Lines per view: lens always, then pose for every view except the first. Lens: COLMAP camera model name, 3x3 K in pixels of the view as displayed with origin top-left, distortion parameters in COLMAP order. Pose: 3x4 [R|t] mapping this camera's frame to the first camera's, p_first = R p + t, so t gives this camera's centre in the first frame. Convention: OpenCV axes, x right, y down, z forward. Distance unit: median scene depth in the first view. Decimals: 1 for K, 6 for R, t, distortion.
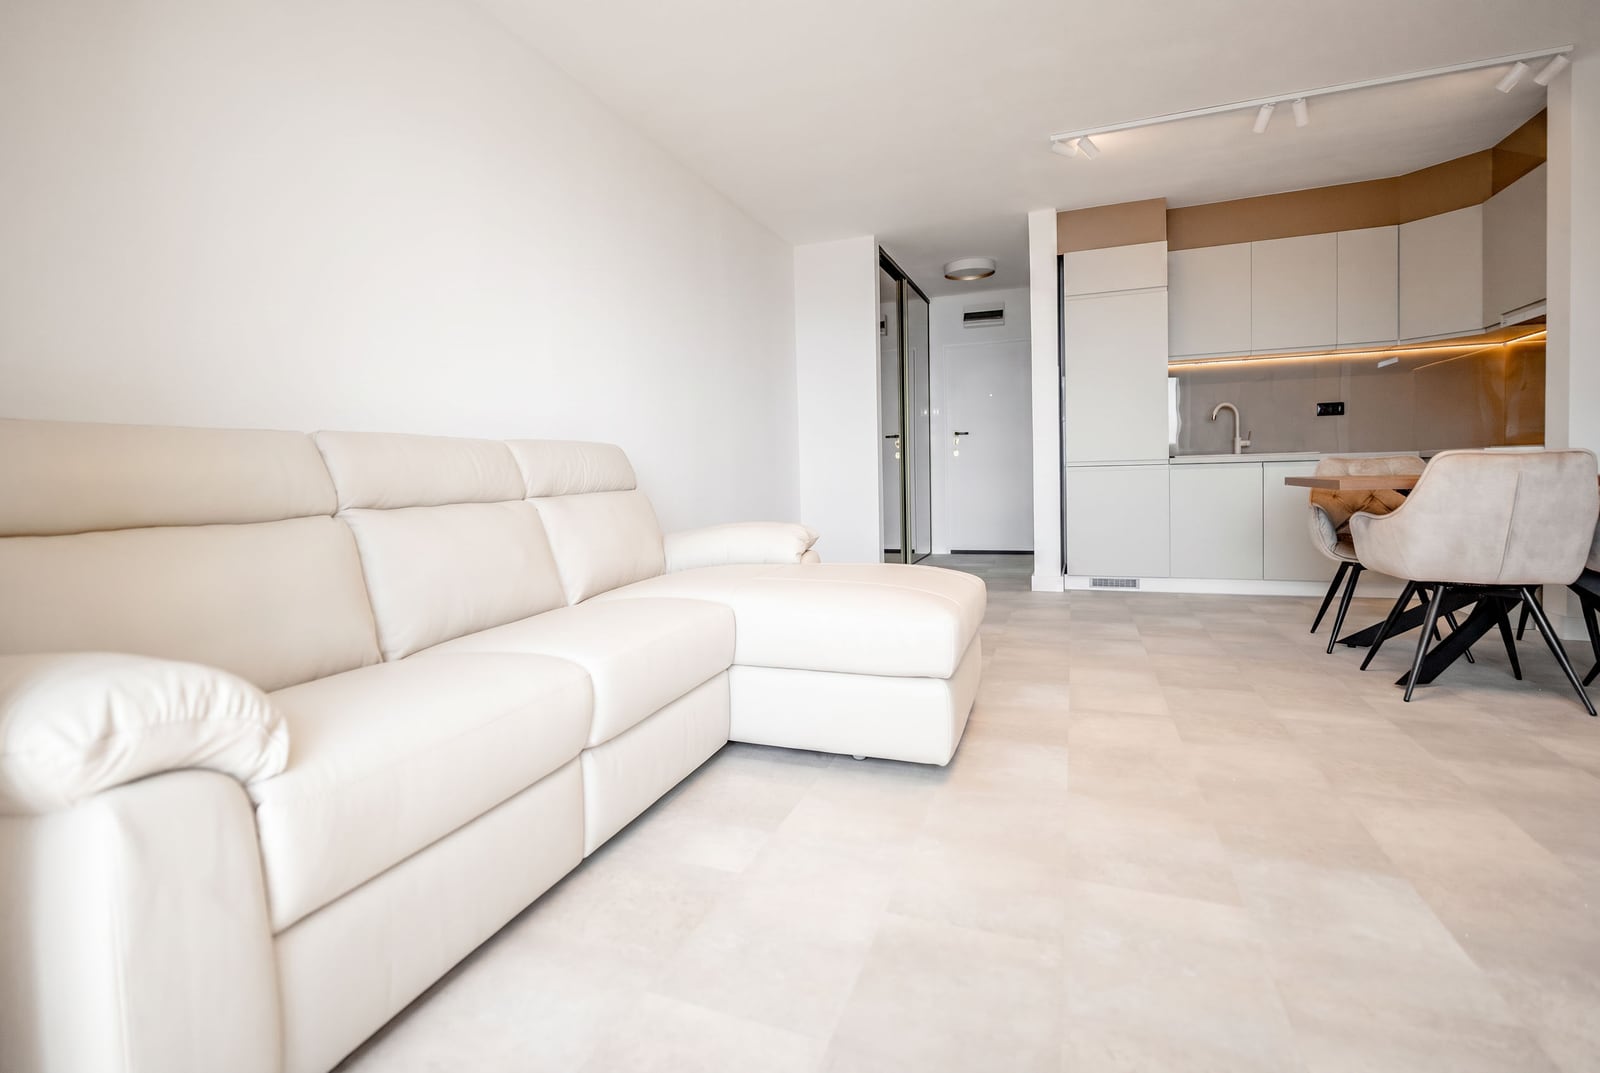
lens RADIAL K [[807.9, 0, 737.5], [0, 807.9, 492.6], [0, 0, 1]] dist [-0.009080, -0.002012]
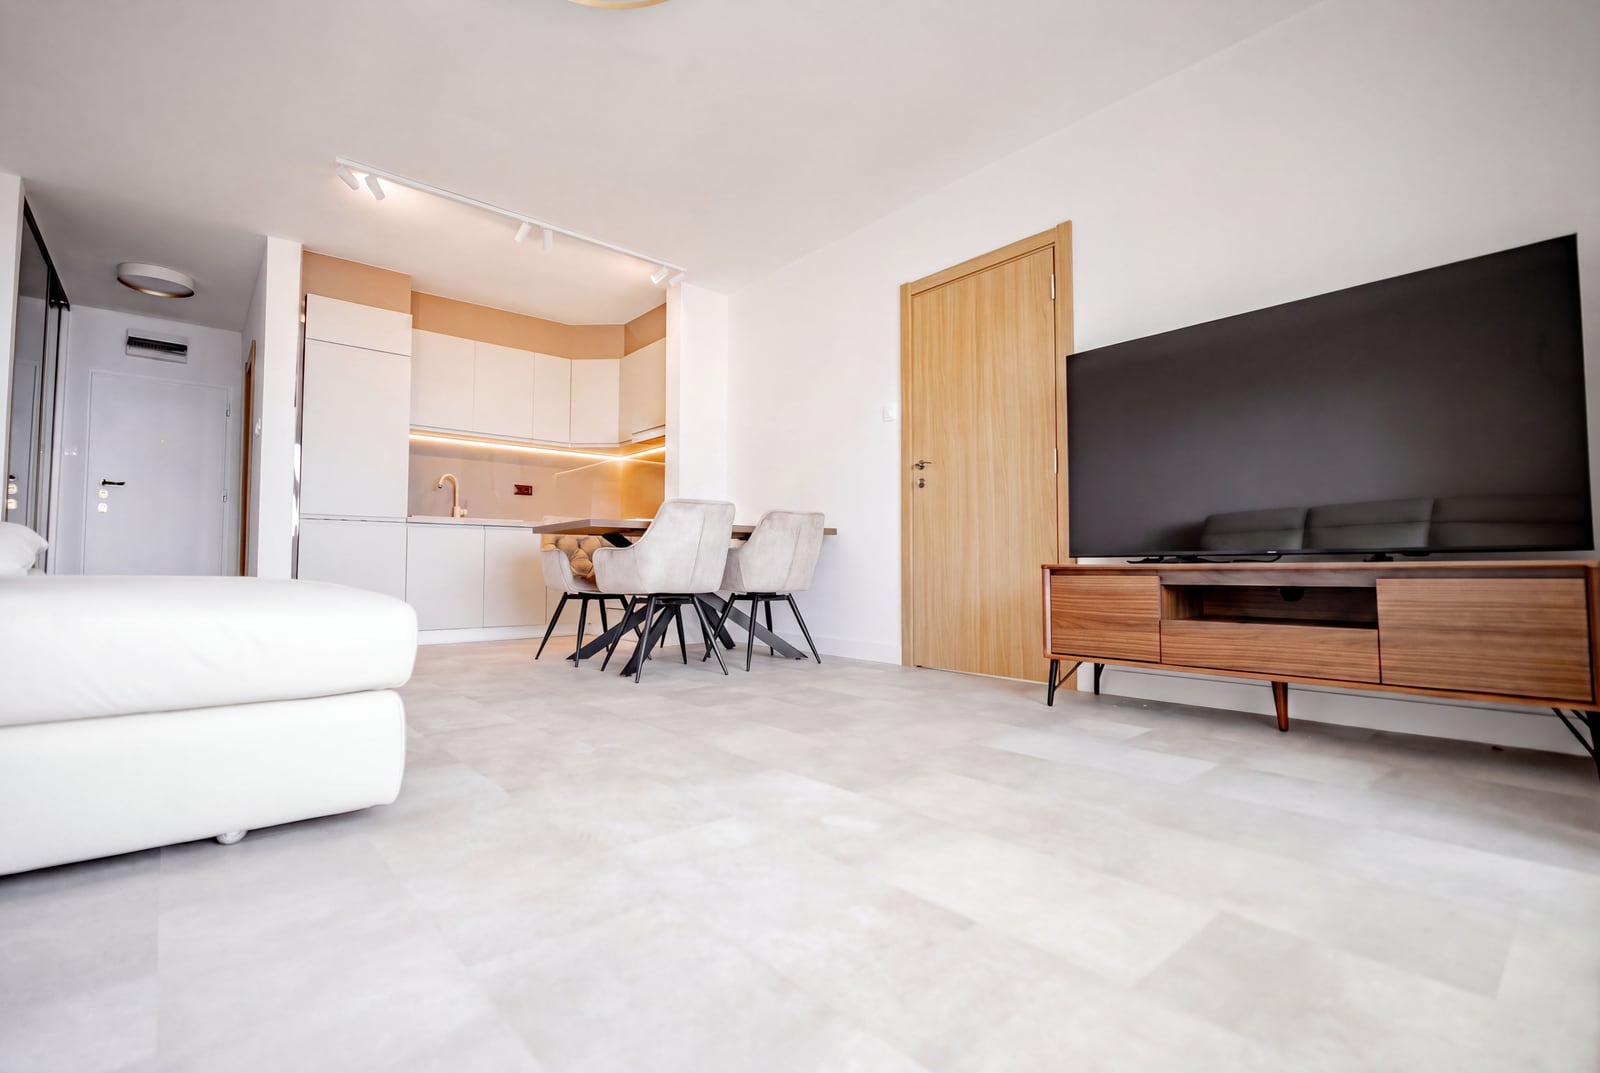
lens RADIAL K [[709.5, 0, 789.4], [0, 709.5, 540.1], [0, 0, 1]] dist [-0.010344, 0.002372]
pose [[0.442869, 0.056741, 0.894789, -0.075205], [0.009448, 0.997645, -0.067940, 0.057218], [-0.896537, 0.038542, 0.441289, 0.139022]]
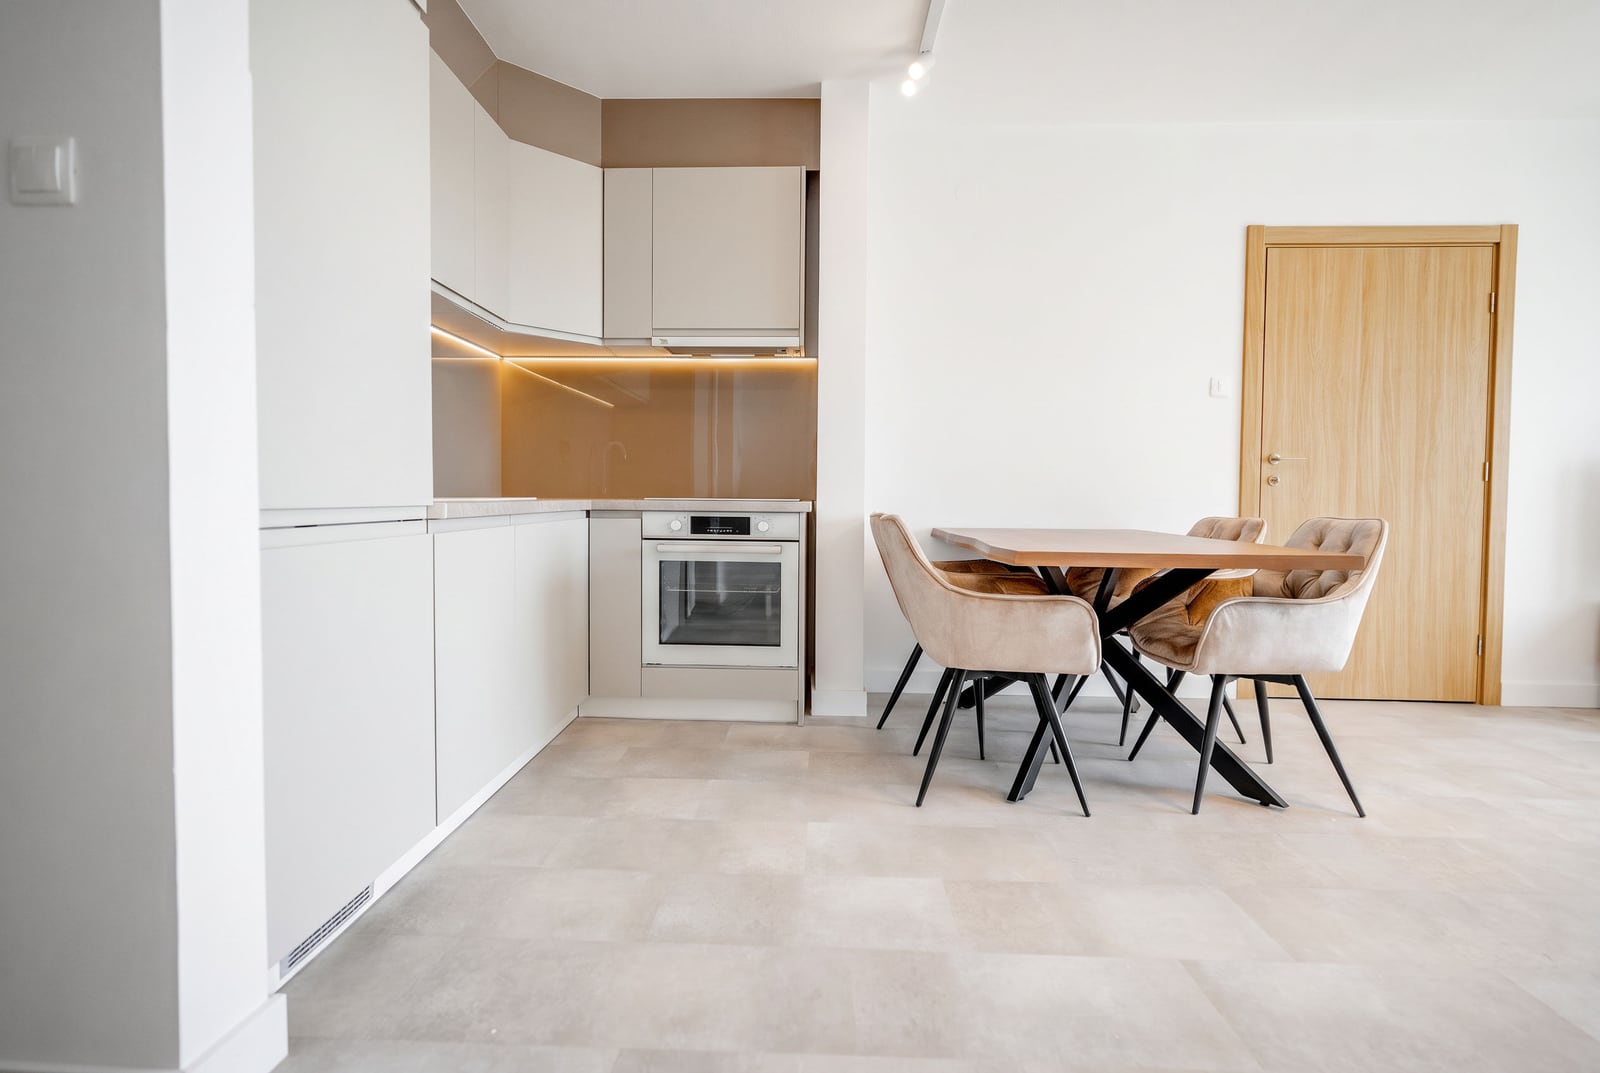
lens RADIAL K [[807.9, 0, 782.8], [0, 807.9, 537.2], [0, 0, 1]] dist [-0.009080, -0.002012]
pose [[-0.343315, -0.027550, 0.938816, 0.141222], [0.018275, 0.999185, 0.036004, -0.038230], [-0.939043, 0.029517, -0.342532, 0.995601]]
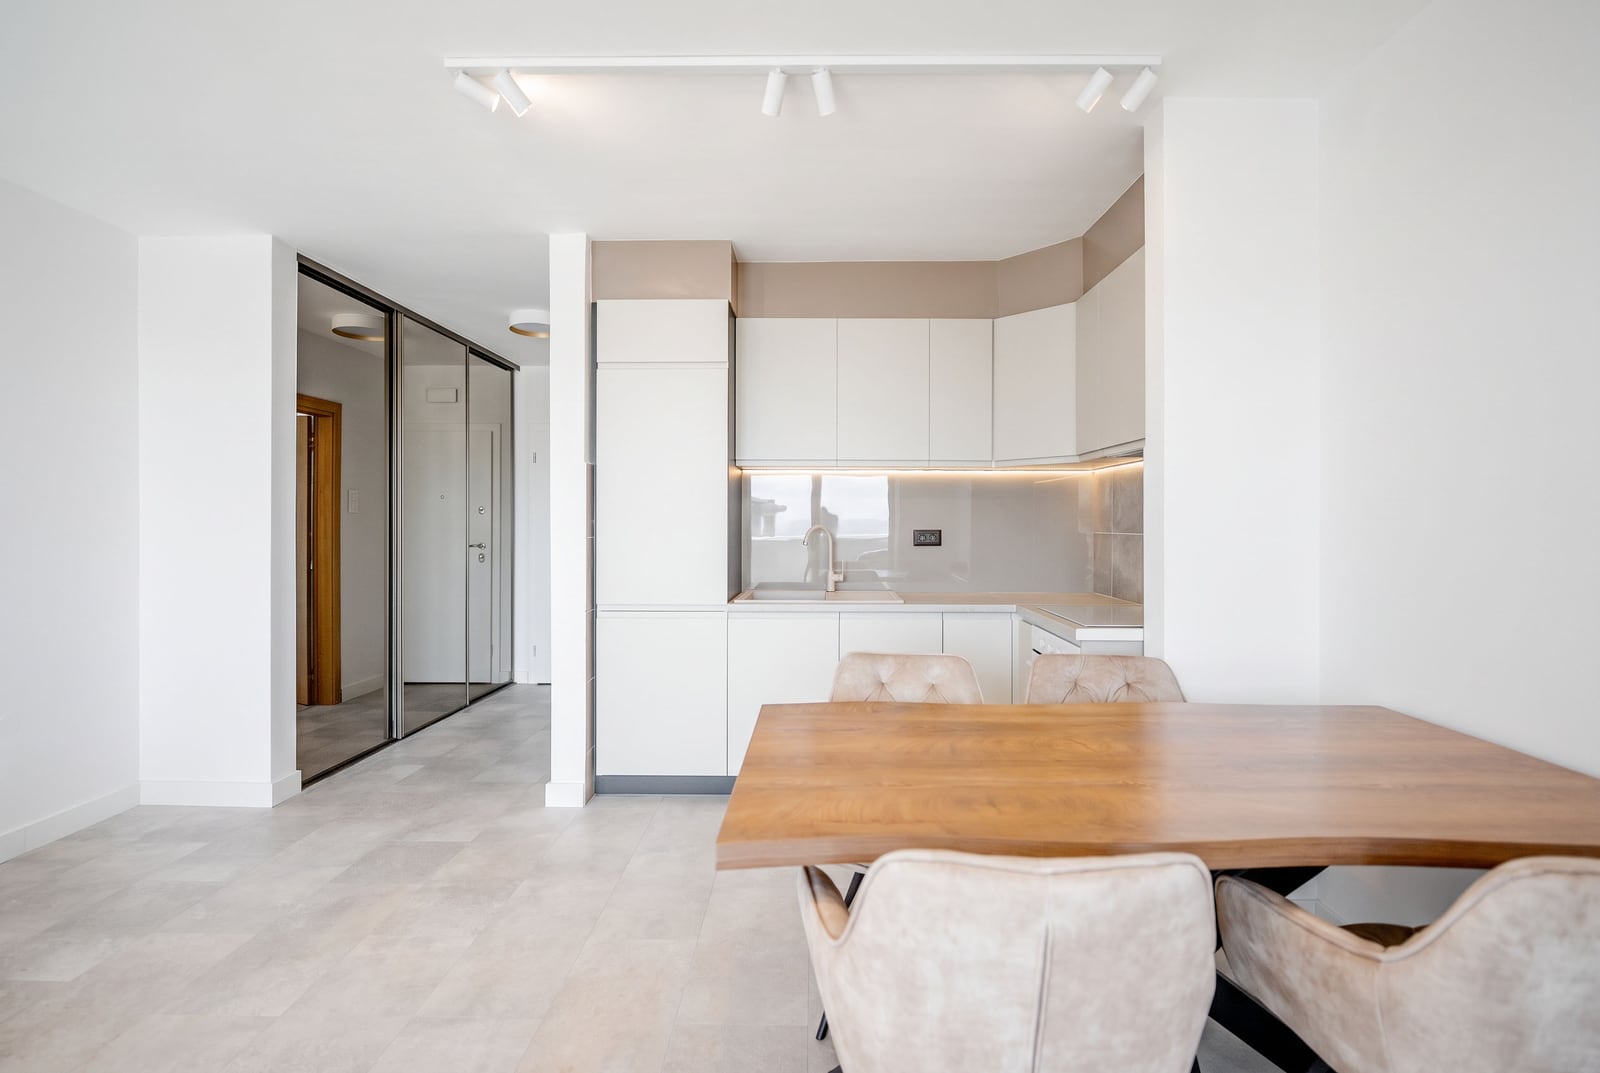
lens RADIAL K [[744.9, 0, 799.9], [0, 744.9, 510.7], [0, 0, 1]] dist [-0.002716, 0.002953]
pose [[0.927186, 0.038257, 0.372642, 0.355460], [-0.019220, 0.998319, -0.054670, -0.092180], [-0.374108, 0.043527, 0.926363, 0.370616]]
